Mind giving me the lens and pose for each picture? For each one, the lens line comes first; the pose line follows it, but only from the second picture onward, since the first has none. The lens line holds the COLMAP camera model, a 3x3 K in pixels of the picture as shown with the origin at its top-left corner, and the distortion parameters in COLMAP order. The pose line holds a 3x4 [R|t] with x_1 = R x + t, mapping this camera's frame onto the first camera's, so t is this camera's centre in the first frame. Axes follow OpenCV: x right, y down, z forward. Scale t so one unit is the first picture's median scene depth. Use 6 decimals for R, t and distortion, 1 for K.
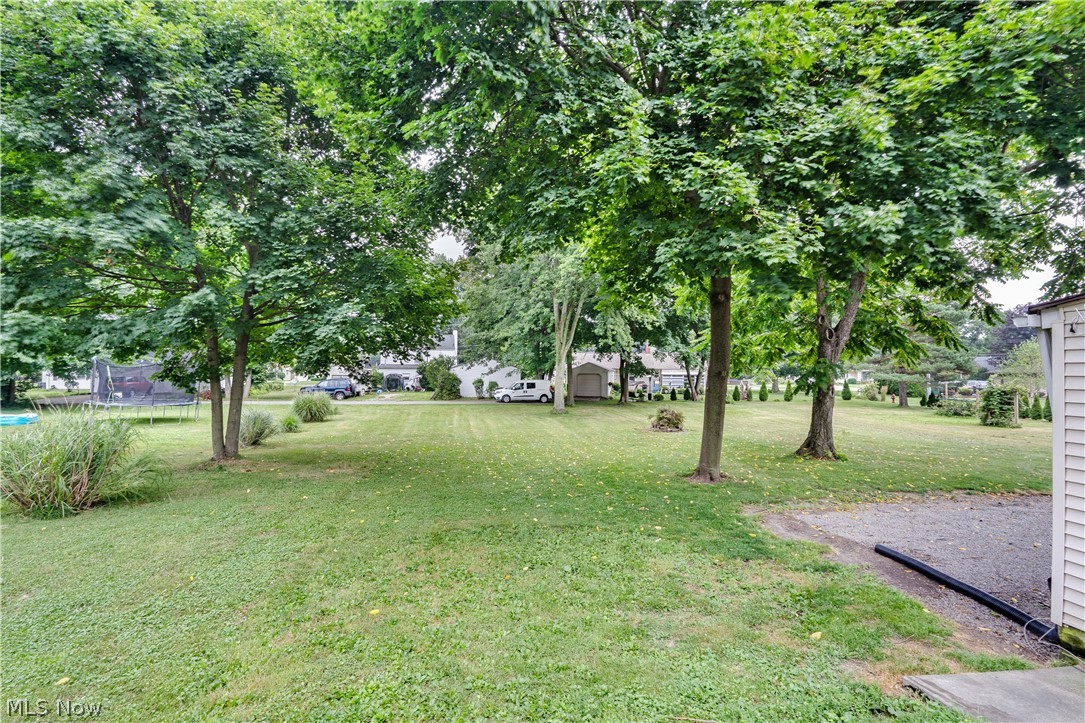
lens RADIAL K [[497.5, 0, 542.1], [0, 497.5, 380.3], [0, 0, 1]] dist [-0.003260, 0.000132]
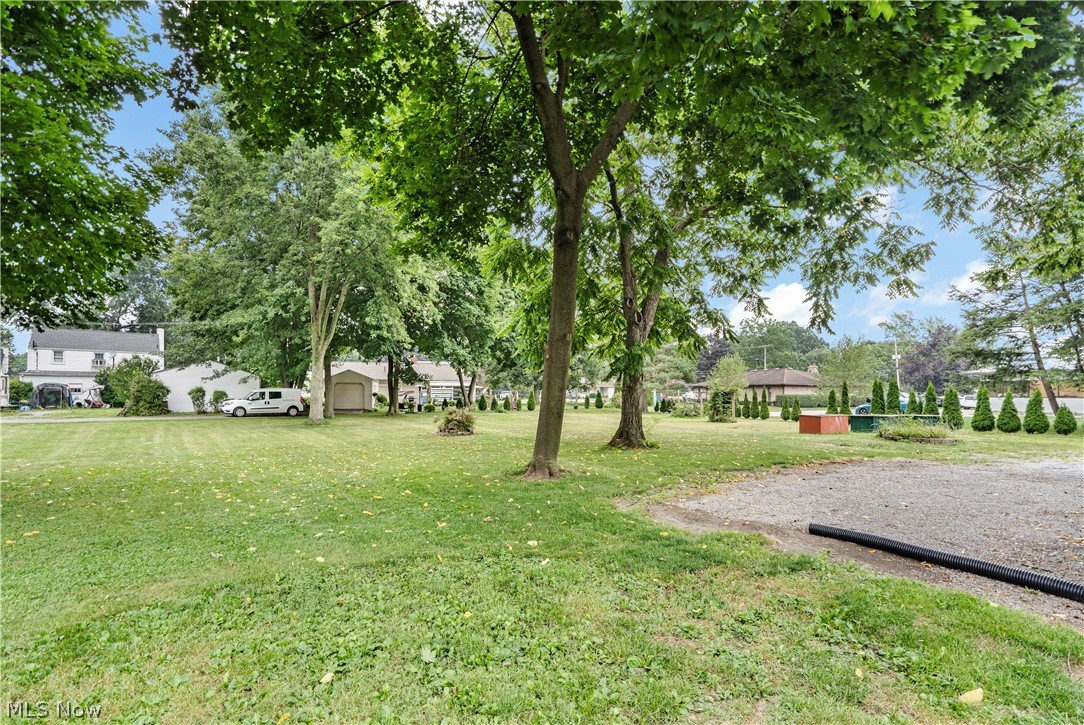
lens RADIAL K [[505.1, 0, 539.3], [0, 505.1, 394.5], [0, 0, 1]] dist [-0.004370, 0.000326]
pose [[0.892186, -0.005872, 0.451630, -0.014389], [0.010896, 0.999904, -0.008525, 0.032133], [-0.451537, 0.012527, 0.892164, 0.119213]]
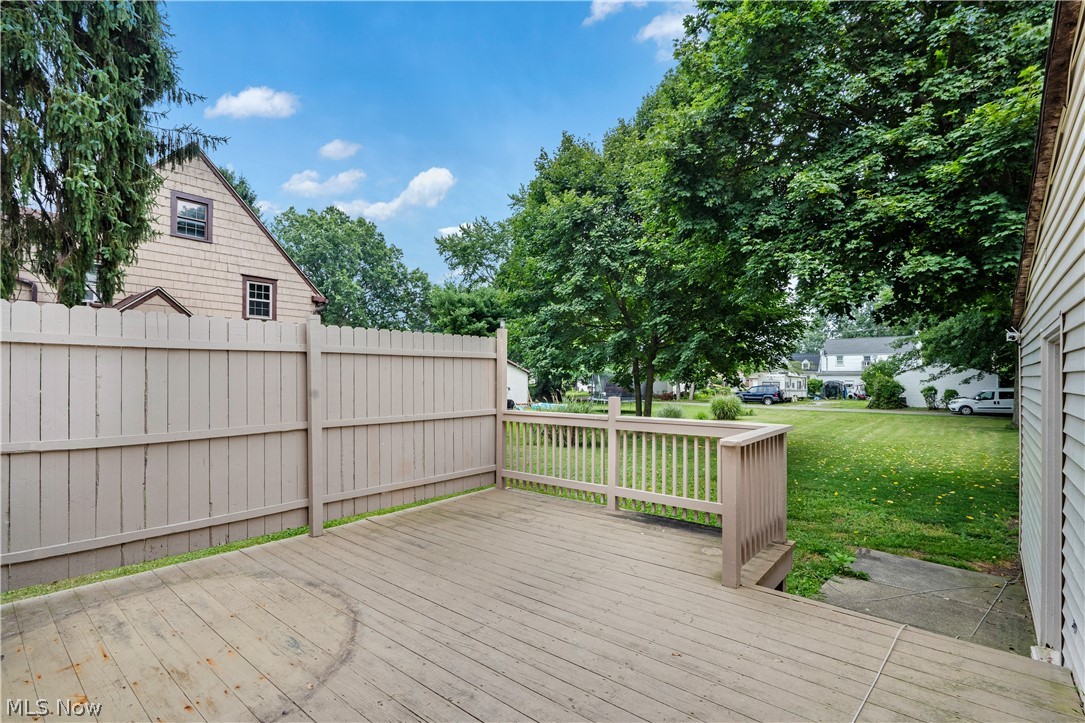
lens RADIAL K [[505.6, 0, 539.8], [0, 505.6, 393.5], [0, 0, 1]] dist [-0.004370, 0.000326]
pose [[0.640325, 0.017662, -0.767901, 0.177113], [-0.010031, 0.999843, 0.014633, 0.005617], [0.768039, -0.001667, 0.640401, -0.126417]]
